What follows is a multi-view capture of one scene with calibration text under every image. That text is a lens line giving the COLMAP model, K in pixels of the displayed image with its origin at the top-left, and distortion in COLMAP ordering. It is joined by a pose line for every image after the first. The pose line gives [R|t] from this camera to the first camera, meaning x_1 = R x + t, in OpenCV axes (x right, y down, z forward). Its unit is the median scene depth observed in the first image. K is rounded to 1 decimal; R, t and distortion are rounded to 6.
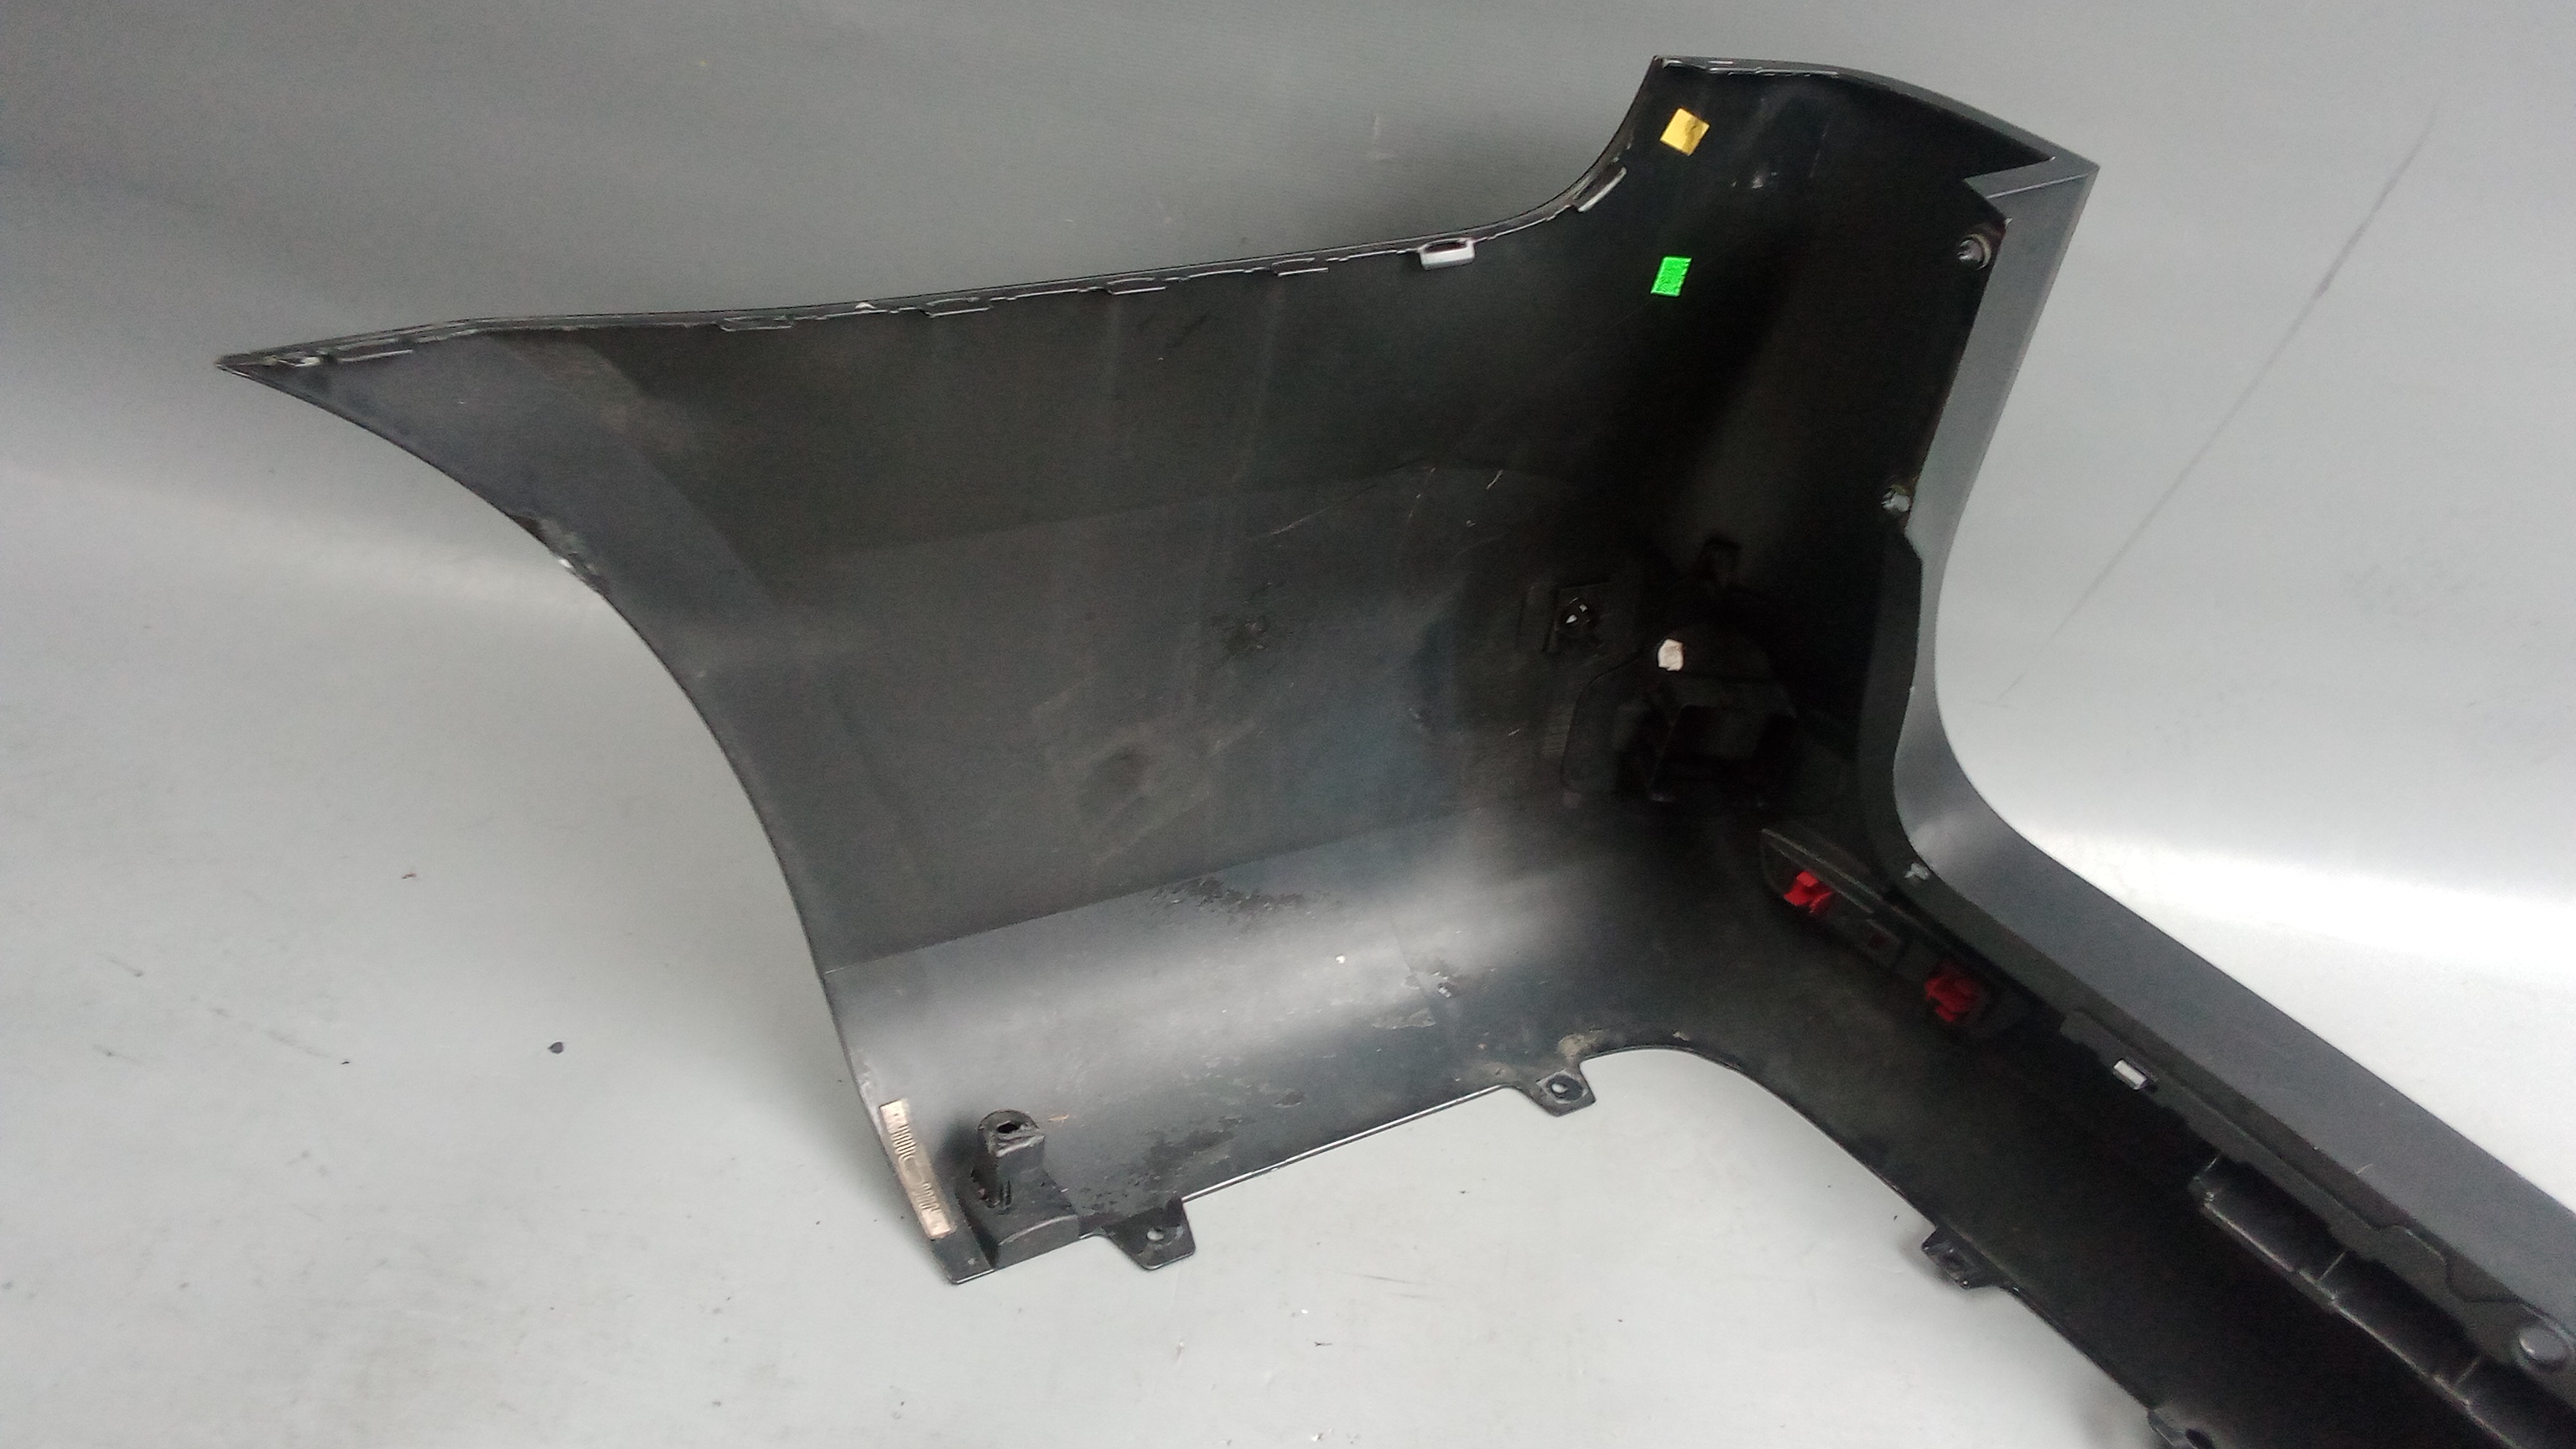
lens RADIAL K [[2017.1, 0, 1319.8], [0, 2017.1, 707.1], [0, 0, 1]] dist [0.042606, -0.081393]
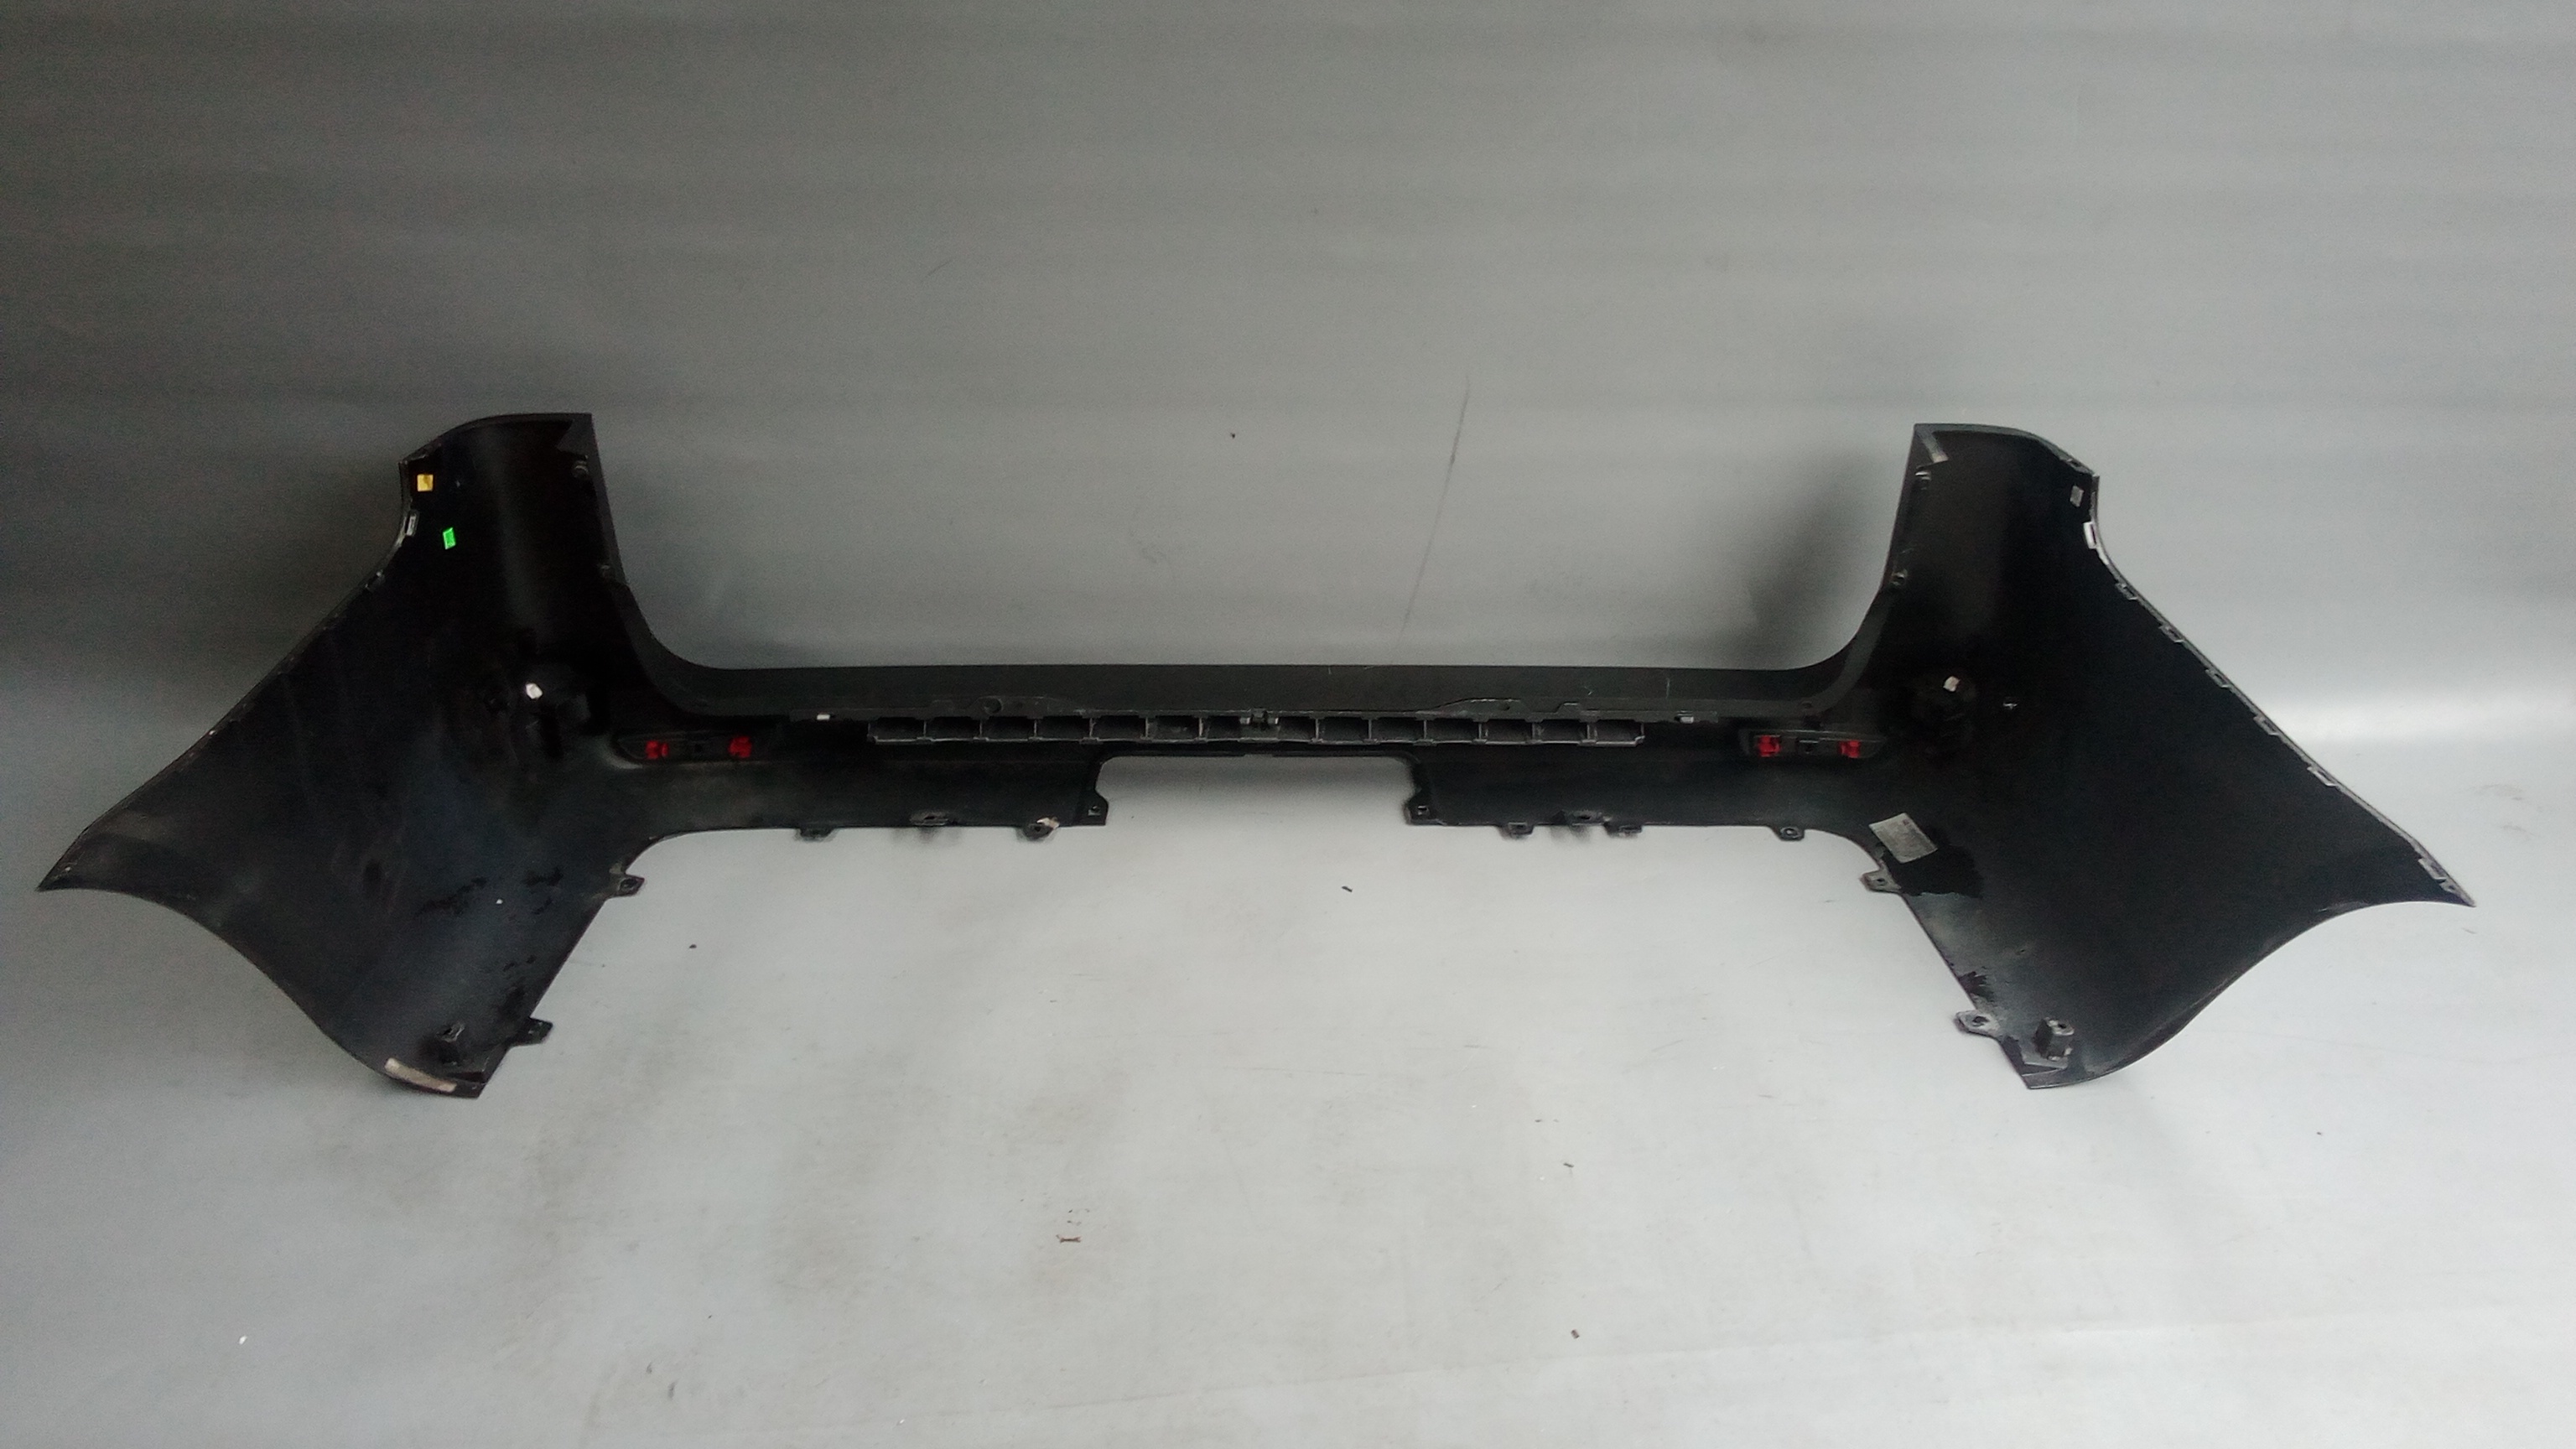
lens RADIAL K [[2017.1, 0, 1319.8], [0, 2017.1, 707.1], [0, 0, 1]] dist [0.042606, -0.081393]
pose [[0.593990, -0.550045, 0.587049, -0.595977], [0.536600, 0.814576, 0.220286, -0.040436], [-0.599363, 0.184163, 0.779004, -1.123052]]
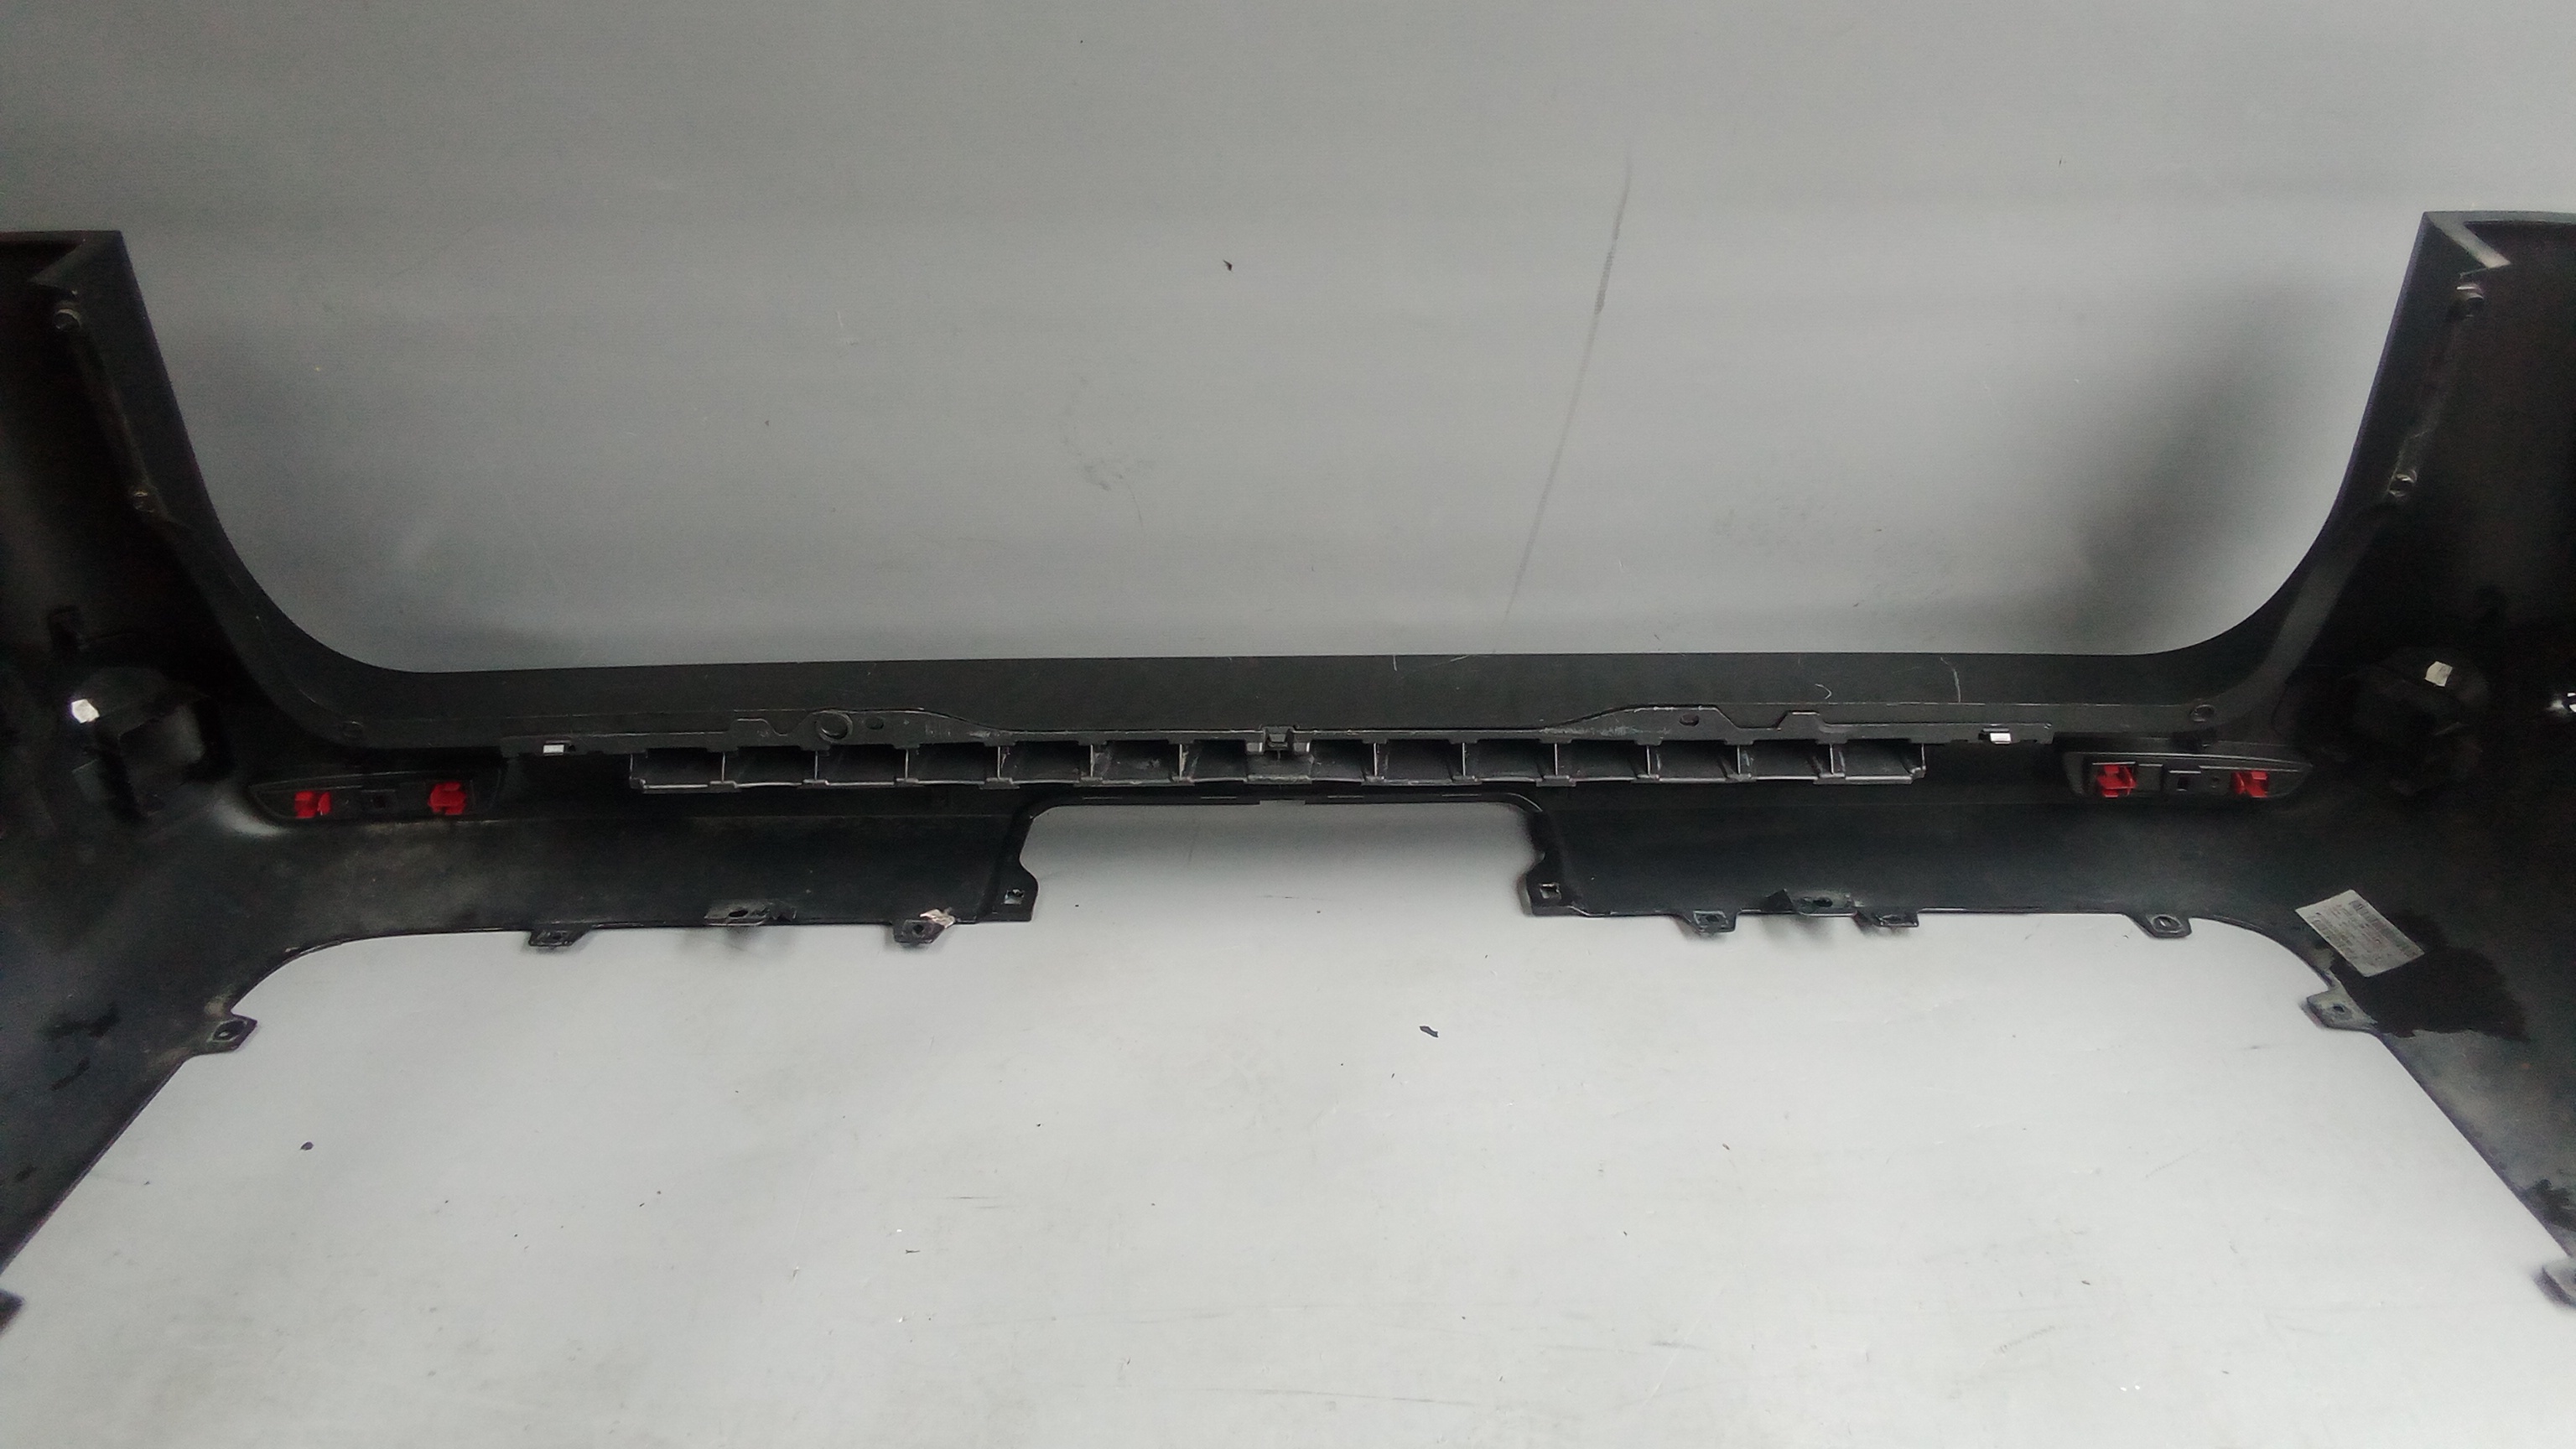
lens RADIAL K [[2017.1, 0, 1319.8], [0, 2017.1, 707.1], [0, 0, 1]] dist [0.042606, -0.081393]
pose [[0.605941, -0.550861, 0.573922, -0.082419], [0.551764, 0.810735, 0.195612, 0.154566], [-0.573054, 0.198141, 0.795204, -0.442281]]
